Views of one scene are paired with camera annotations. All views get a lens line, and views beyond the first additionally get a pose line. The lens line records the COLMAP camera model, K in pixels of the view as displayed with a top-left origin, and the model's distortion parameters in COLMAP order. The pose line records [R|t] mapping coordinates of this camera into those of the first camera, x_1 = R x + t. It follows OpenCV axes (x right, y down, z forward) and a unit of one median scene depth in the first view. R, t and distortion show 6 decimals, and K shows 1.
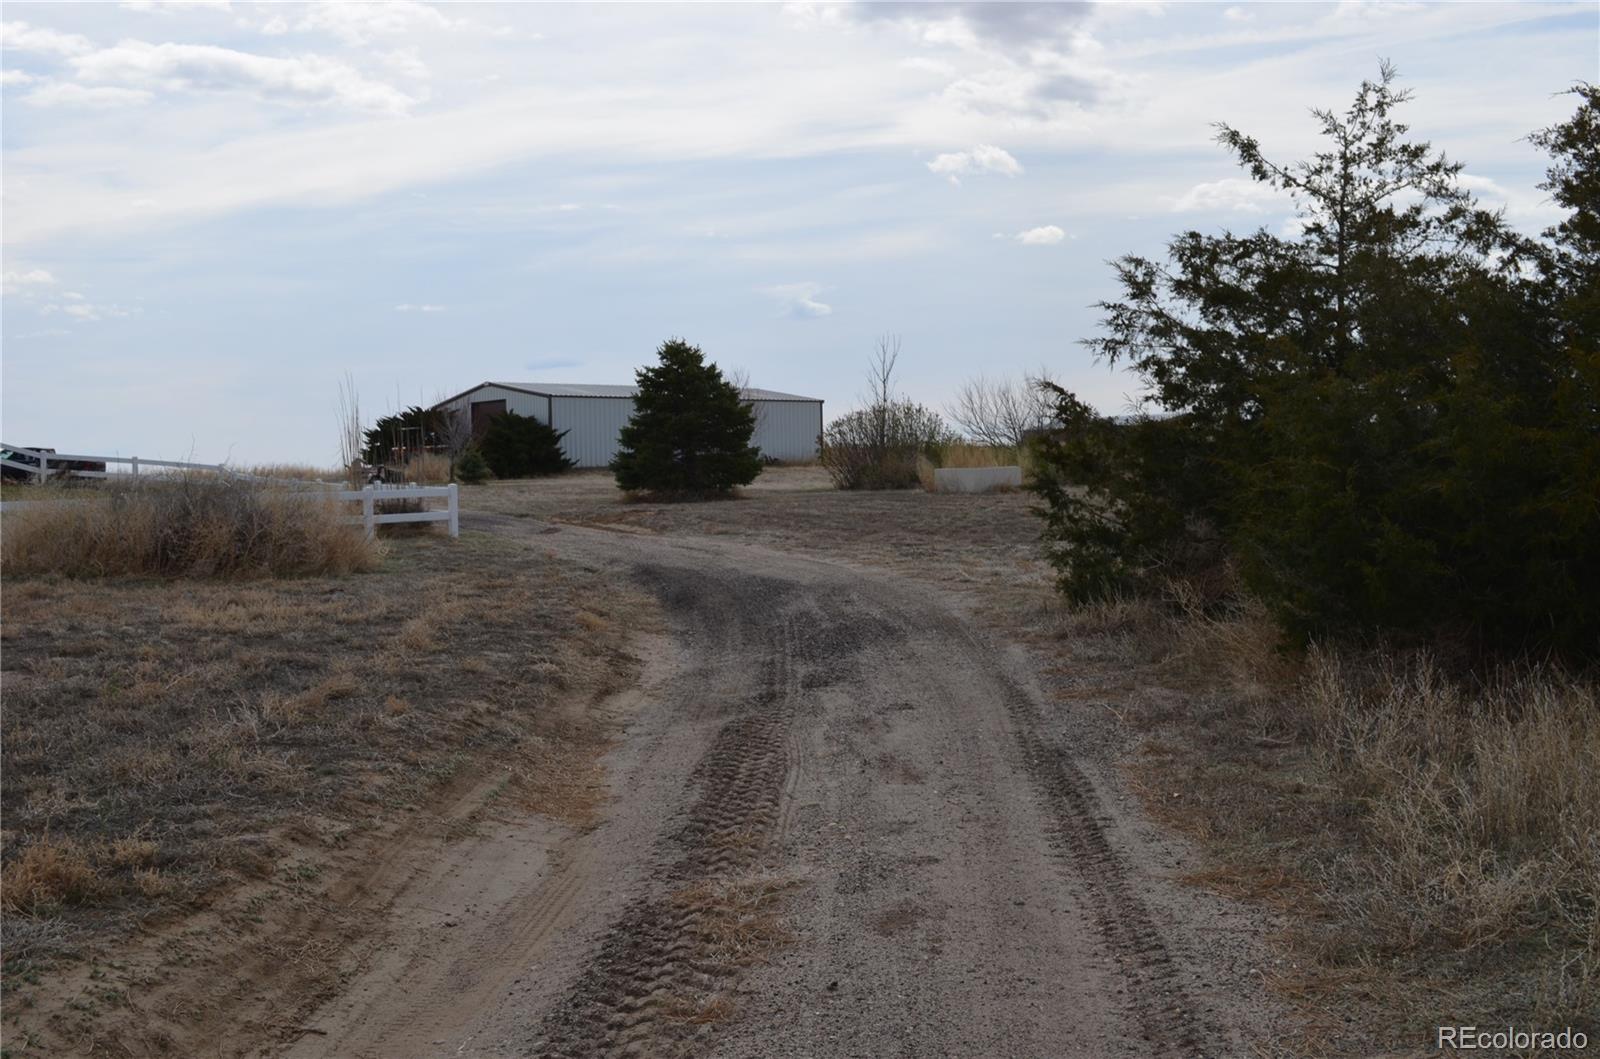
lens RADIAL K [[1792.7, 0, 800.1], [0, 1792.7, 530.2], [0, 0, 1]] dist [0.117081, 0.000000]
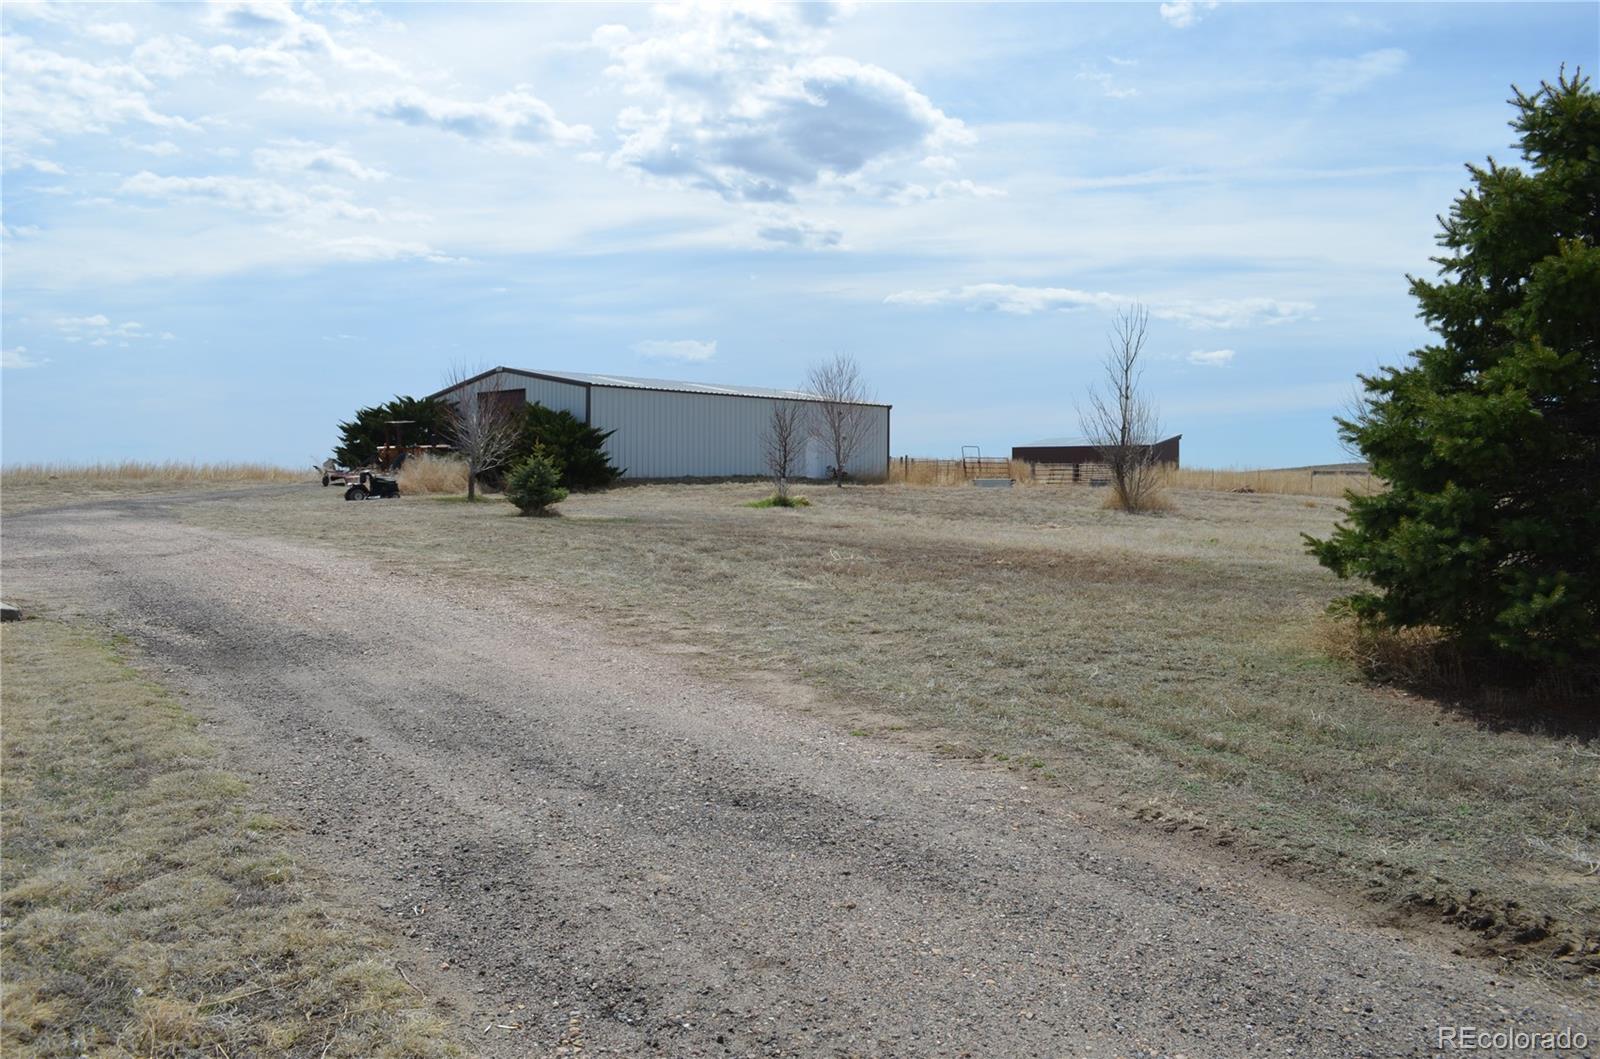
lens RADIAL K [[1241.2, 0, 800.4], [0, 1241.2, 528.5], [0, 0, 1]] dist [-0.002803, -0.000293]
pose [[0.992388, 0.021452, 0.121264, -0.109814], [-0.022971, 0.999674, 0.011140, -0.020563], [-0.120985, -0.013841, 0.992558, 0.449665]]
